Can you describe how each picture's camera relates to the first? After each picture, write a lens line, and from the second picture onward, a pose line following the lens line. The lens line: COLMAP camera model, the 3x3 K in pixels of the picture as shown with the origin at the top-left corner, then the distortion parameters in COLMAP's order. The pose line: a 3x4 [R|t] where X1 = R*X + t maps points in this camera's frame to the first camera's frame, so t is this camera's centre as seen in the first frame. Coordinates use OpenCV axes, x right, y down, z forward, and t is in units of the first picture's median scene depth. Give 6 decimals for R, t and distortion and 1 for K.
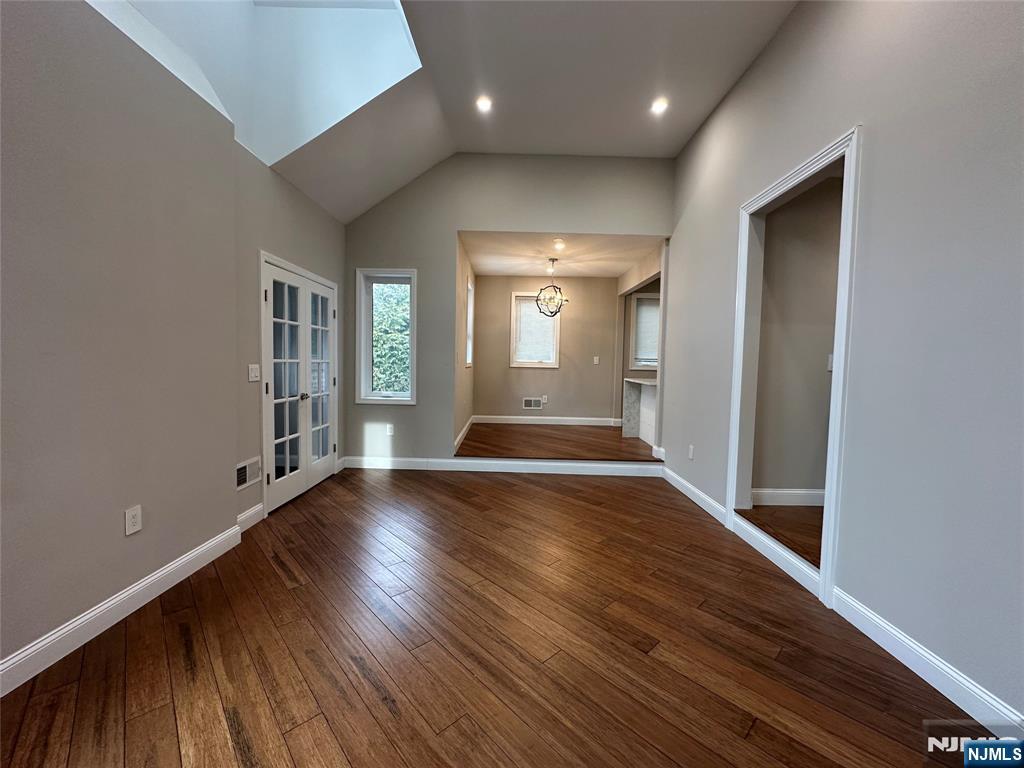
lens RADIAL K [[408.2, 0, 512.2], [0, 408.2, 382.4], [0, 0, 1]] dist [-0.000443, 0.000195]
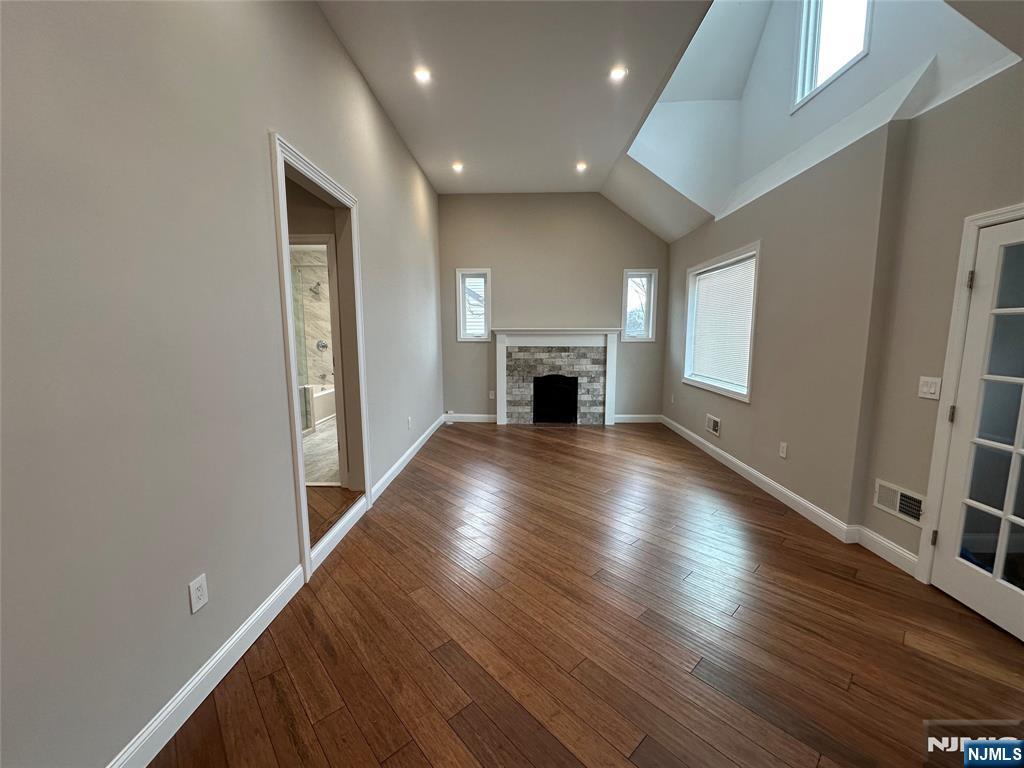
lens RADIAL K [[408.2, 0, 512.2], [0, 408.2, 382.4], [0, 0, 1]] dist [-0.000443, 0.000195]
pose [[-0.999796, -0.014051, -0.014480, 0.163184], [-0.016446, 0.983279, 0.181363, -0.152079], [0.011689, 0.181564, -0.983310, 1.649846]]
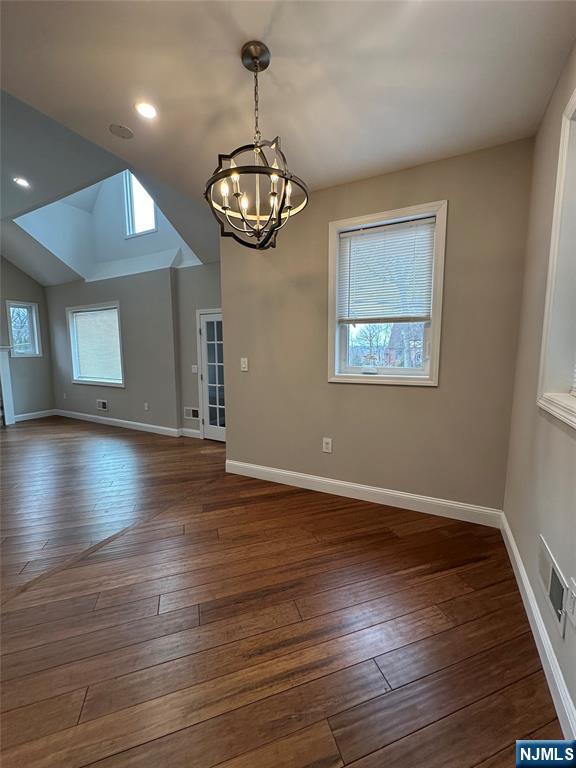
lens RADIAL K [[306.1, 0, 288.9], [0, 306.1, 383.0], [0, 0, 1]] dist [-0.000443, 0.000195]
pose [[-0.427116, 0.086595, -0.900041, 0.583001], [-0.056694, 0.990880, 0.122239, -0.166604], [0.902418, 0.103237, -0.418312, 2.009685]]
